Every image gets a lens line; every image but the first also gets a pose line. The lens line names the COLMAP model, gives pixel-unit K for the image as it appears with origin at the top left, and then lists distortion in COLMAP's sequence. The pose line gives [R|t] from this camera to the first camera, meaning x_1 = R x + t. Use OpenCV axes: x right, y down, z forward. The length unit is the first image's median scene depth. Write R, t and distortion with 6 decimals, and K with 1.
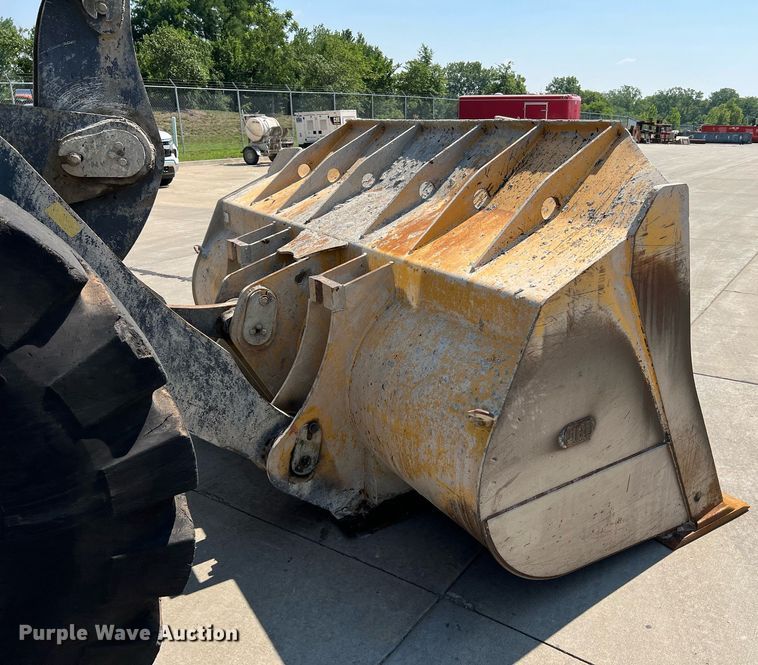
lens RADIAL K [[664.6, 0, 448.4], [0, 664.6, 333.7], [0, 0, 1]] dist [0.028843, -0.020772]
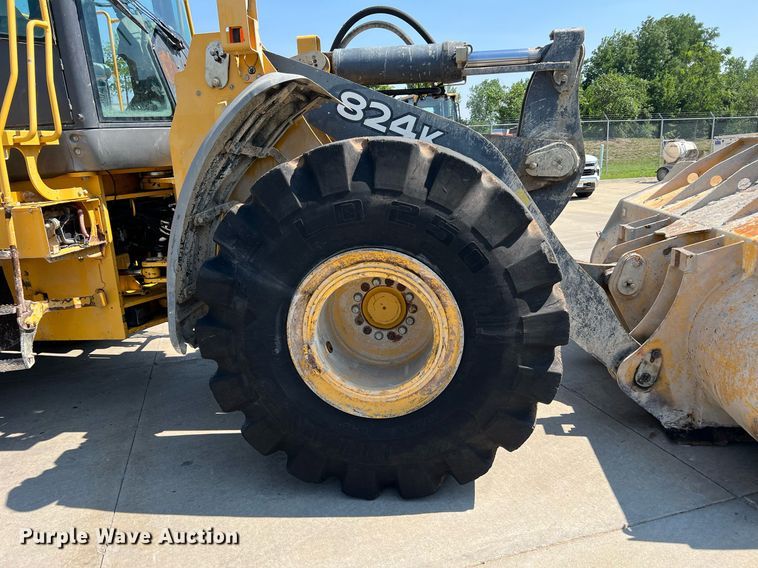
lens RADIAL K [[582.5, 0, 379.0], [0, 582.5, 284.0], [0, 0, 1]] dist [0.011650, 0.006017]
pose [[0.741810, 0.121442, -0.659523, 0.150991], [-0.174833, 0.984478, -0.015368, 0.114571], [0.647419, 0.126706, 0.751527, -0.300841]]
